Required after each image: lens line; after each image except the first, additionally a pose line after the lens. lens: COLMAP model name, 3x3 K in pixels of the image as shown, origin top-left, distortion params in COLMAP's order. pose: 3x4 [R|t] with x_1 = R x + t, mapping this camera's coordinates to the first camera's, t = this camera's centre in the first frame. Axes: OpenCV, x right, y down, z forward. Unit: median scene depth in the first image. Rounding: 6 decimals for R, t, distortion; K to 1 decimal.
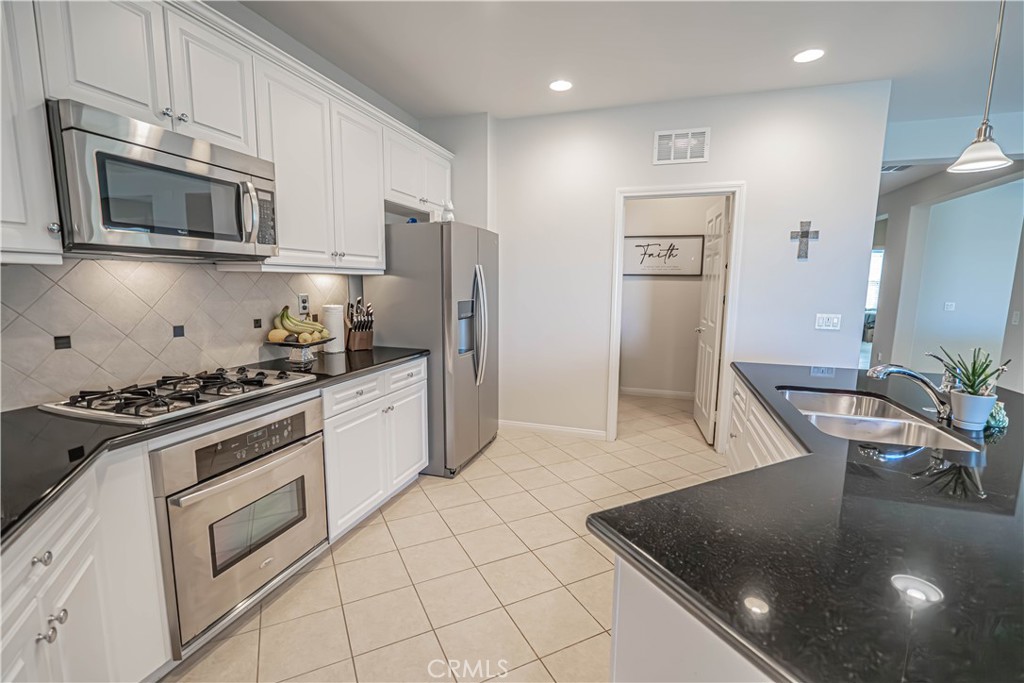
lens RADIAL K [[464.1, 0, 515.7], [0, 464.1, 345.4], [0, 0, 1]] dist [-0.002546, 0.009167]
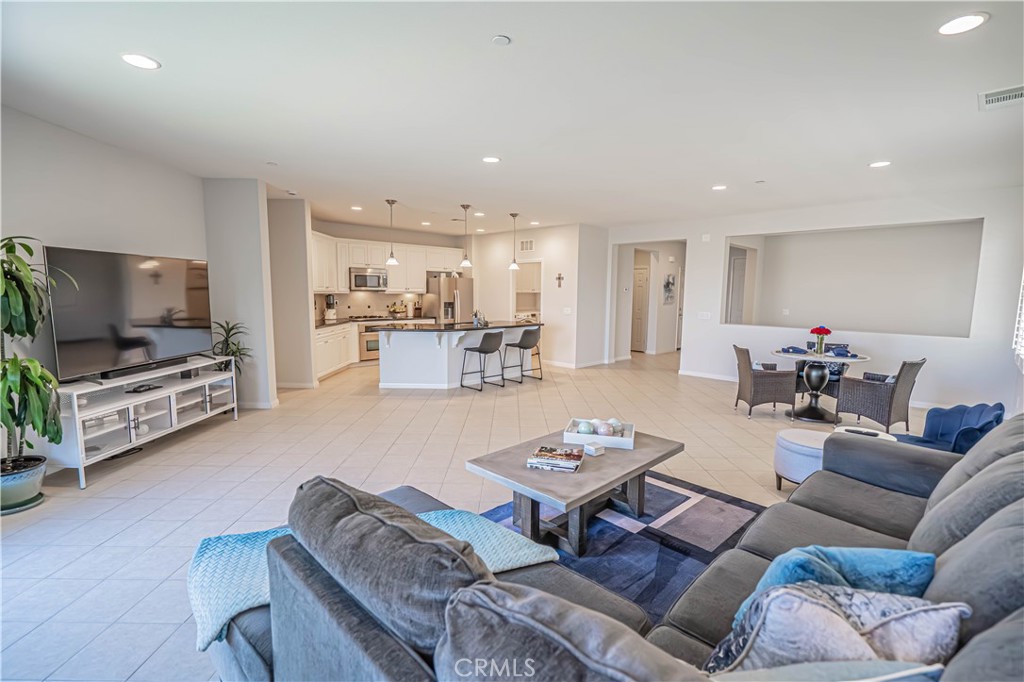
lens RADIAL K [[464.1, 0, 515.7], [0, 464.1, 344.9], [0, 0, 1]] dist [-0.002546, 0.009167]
pose [[0.894860, 0.048540, -0.443700, 1.794142], [-0.060533, 0.998083, -0.012895, 0.216607], [0.442224, 0.038397, 0.896083, -1.670799]]
